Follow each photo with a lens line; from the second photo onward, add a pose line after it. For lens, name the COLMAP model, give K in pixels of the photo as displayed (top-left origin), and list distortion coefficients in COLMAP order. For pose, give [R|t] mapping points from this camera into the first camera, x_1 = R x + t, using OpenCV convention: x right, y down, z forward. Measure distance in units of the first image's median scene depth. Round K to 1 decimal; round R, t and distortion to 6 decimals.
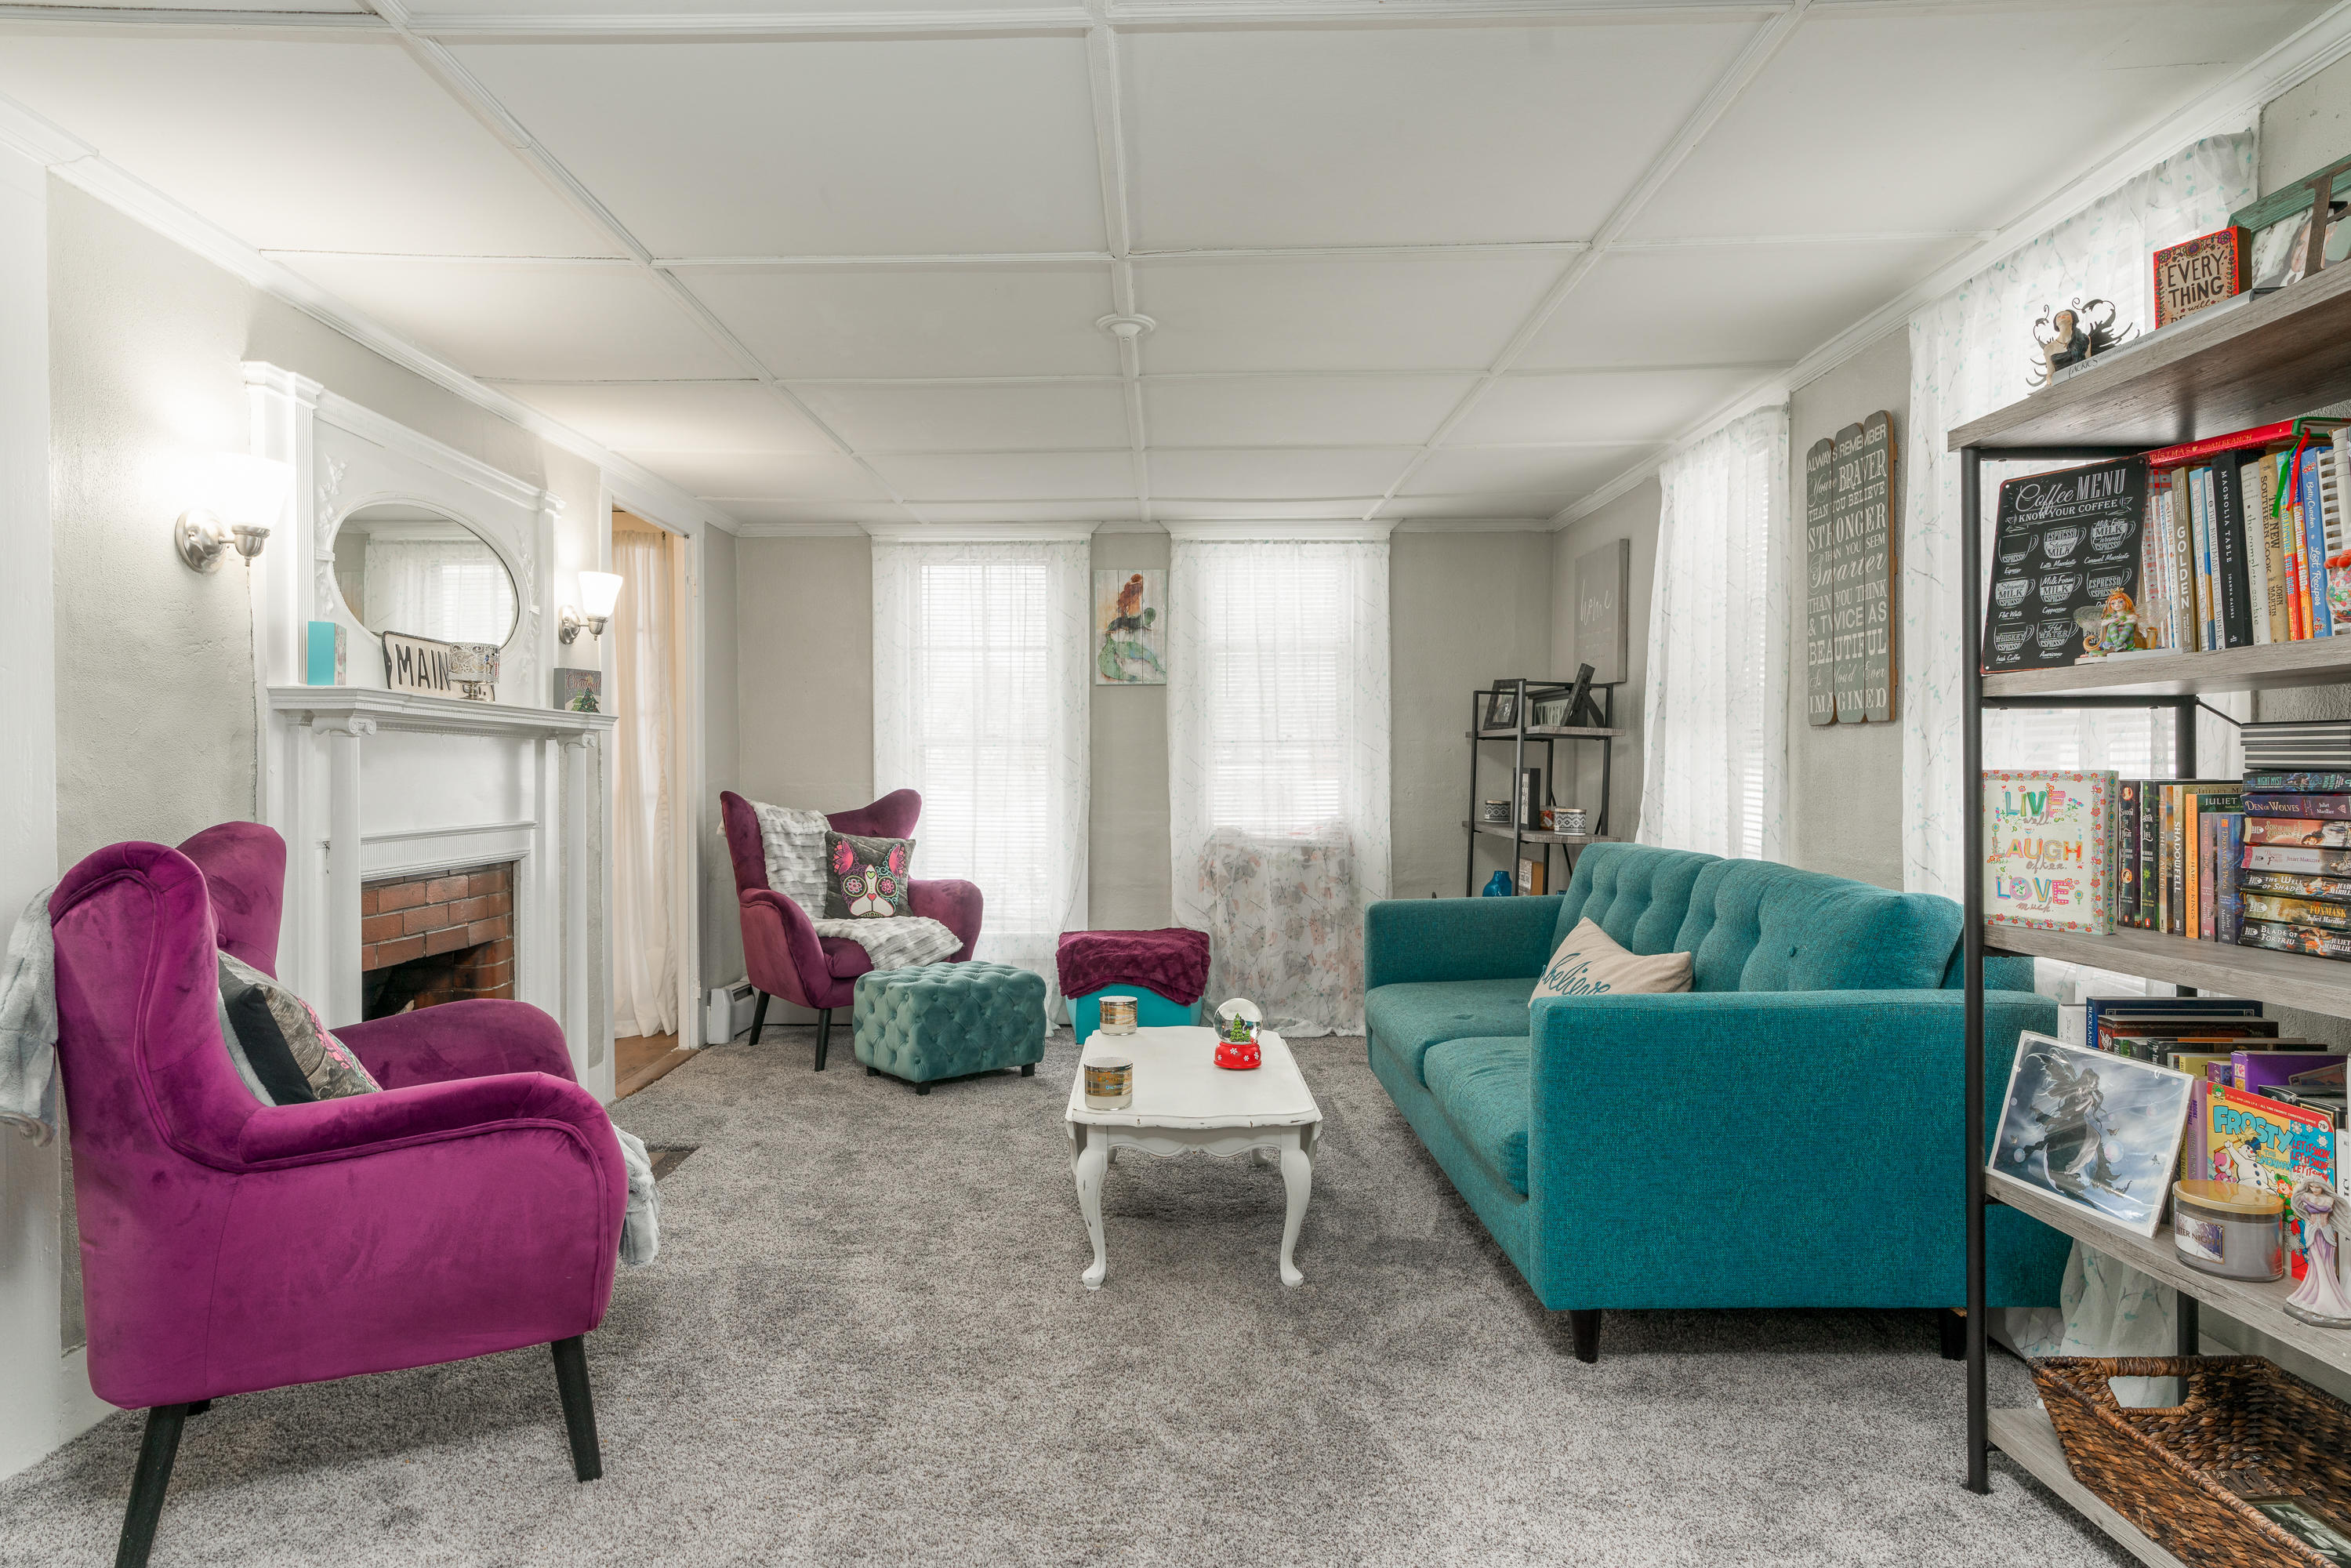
lens RADIAL K [[1350.6, 0, 1171.5], [0, 1350.6, 781.5], [0, 0, 1]] dist [-0.001788, -0.000488]
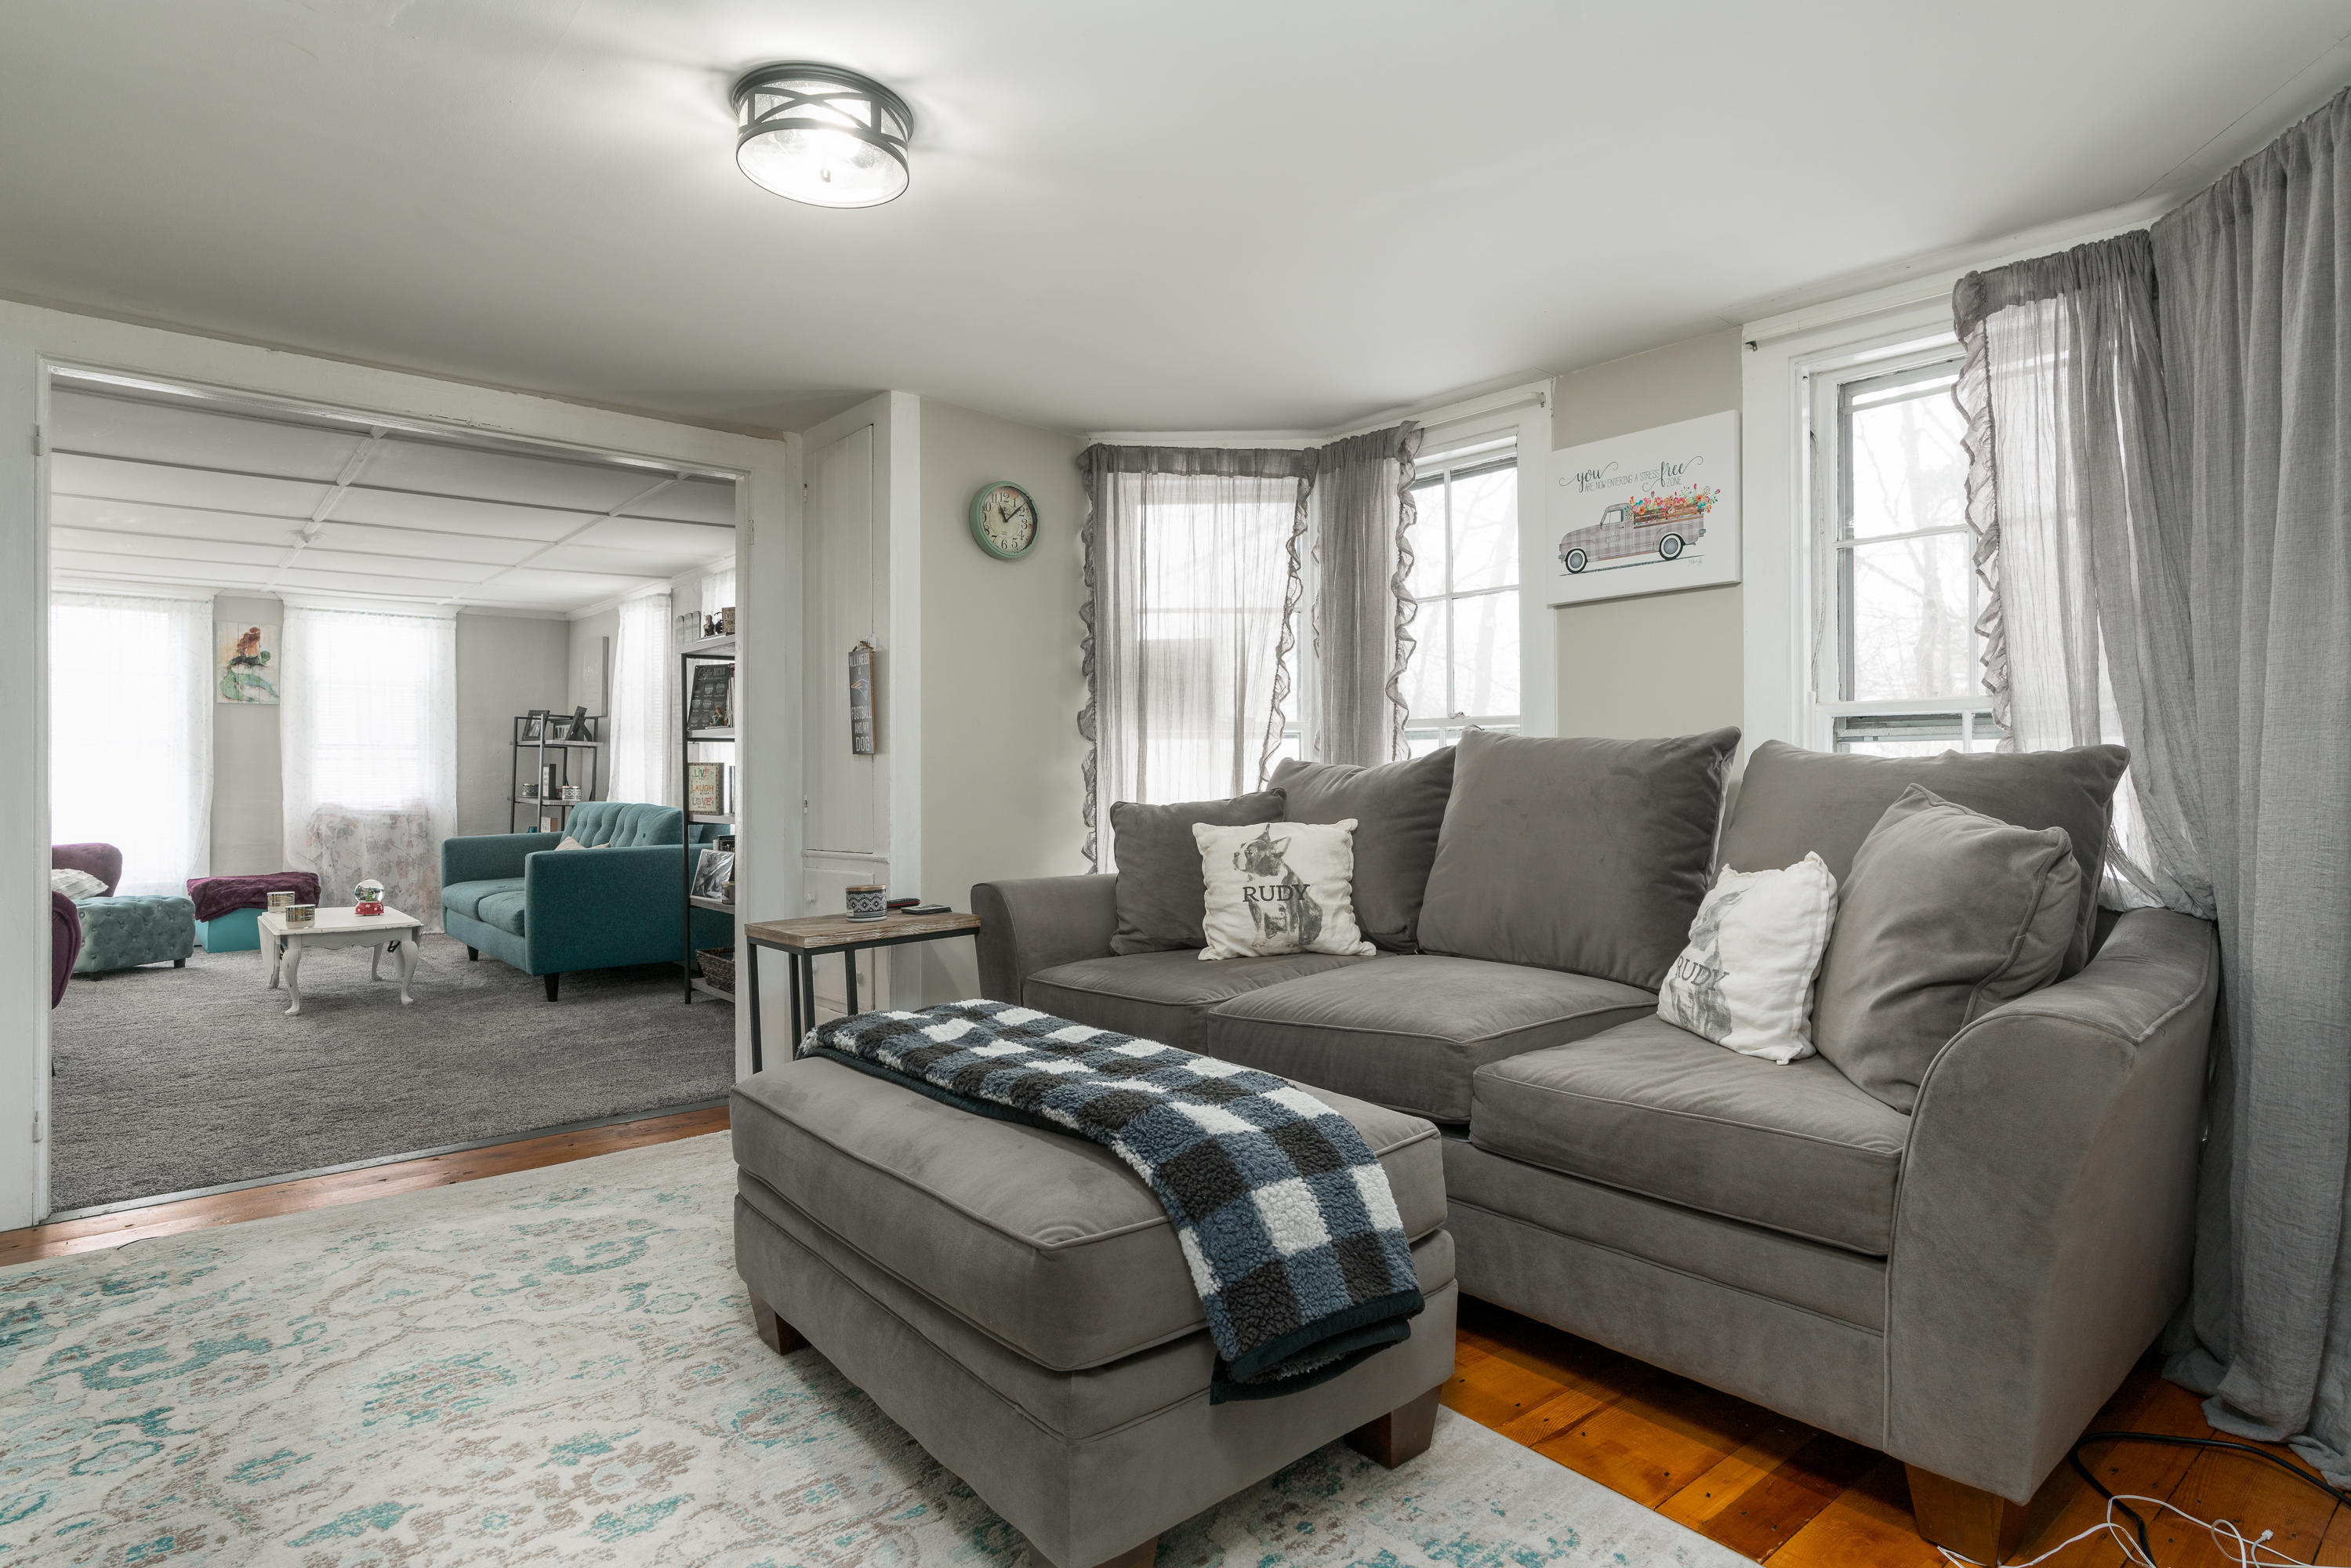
lens RADIAL K [[1220.8, 0, 1177.2], [0, 1220.8, 780.2], [0, 0, 1]] dist [-0.002211, -0.000605]
pose [[0.765678, -0.000782, 0.643223, -0.112769], [0.002230, 0.999996, -0.001440, 0.013812], [-0.643220, 0.002537, 0.765677, -0.649054]]
